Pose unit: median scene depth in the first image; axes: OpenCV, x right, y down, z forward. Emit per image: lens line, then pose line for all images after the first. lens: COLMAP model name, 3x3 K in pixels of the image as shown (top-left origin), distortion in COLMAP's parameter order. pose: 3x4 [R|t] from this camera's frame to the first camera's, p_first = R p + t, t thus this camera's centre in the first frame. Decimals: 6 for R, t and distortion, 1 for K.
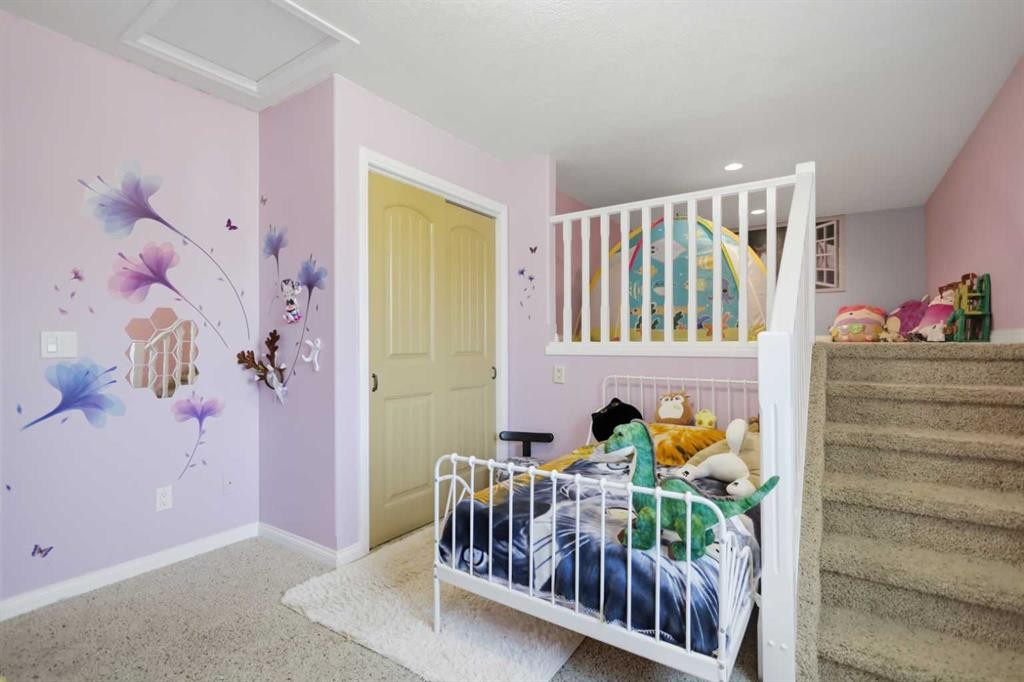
lens RADIAL K [[480.4, 0, 506.6], [0, 480.4, 336.9], [0, 0, 1]] dist [0.002600, 0.001213]
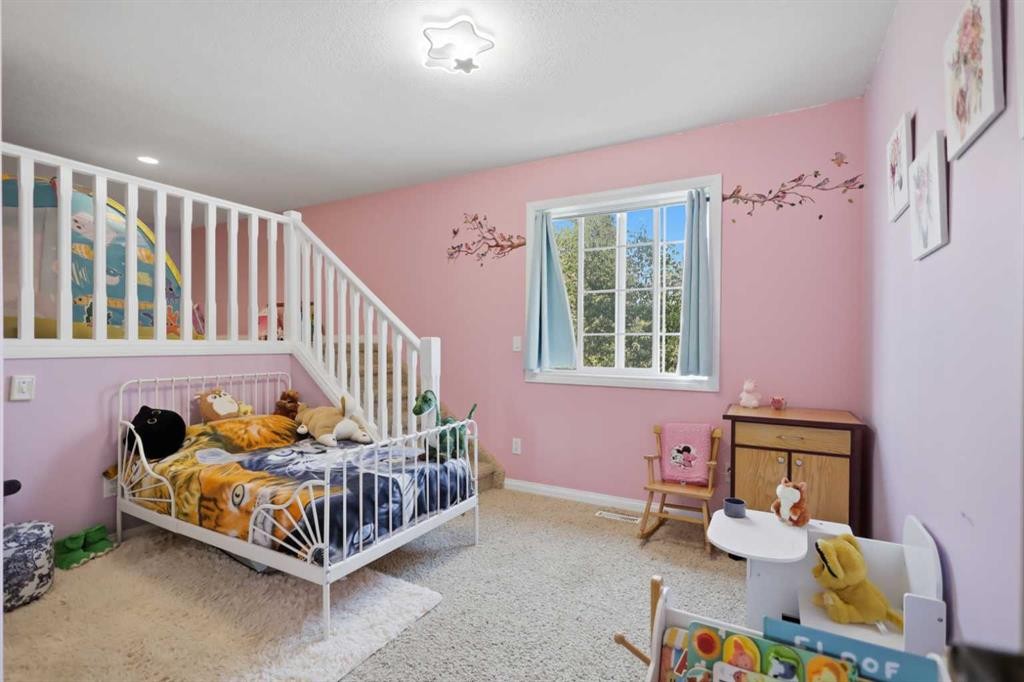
lens RADIAL K [[480.4, 0, 506.6], [0, 480.4, 336.9], [0, 0, 1]] dist [0.002600, 0.001213]
pose [[-0.094725, 0.021485, 0.995272, -1.189304], [-0.020260, 0.999518, -0.023505, 0.022599], [-0.995297, -0.022391, -0.094244, 0.771224]]
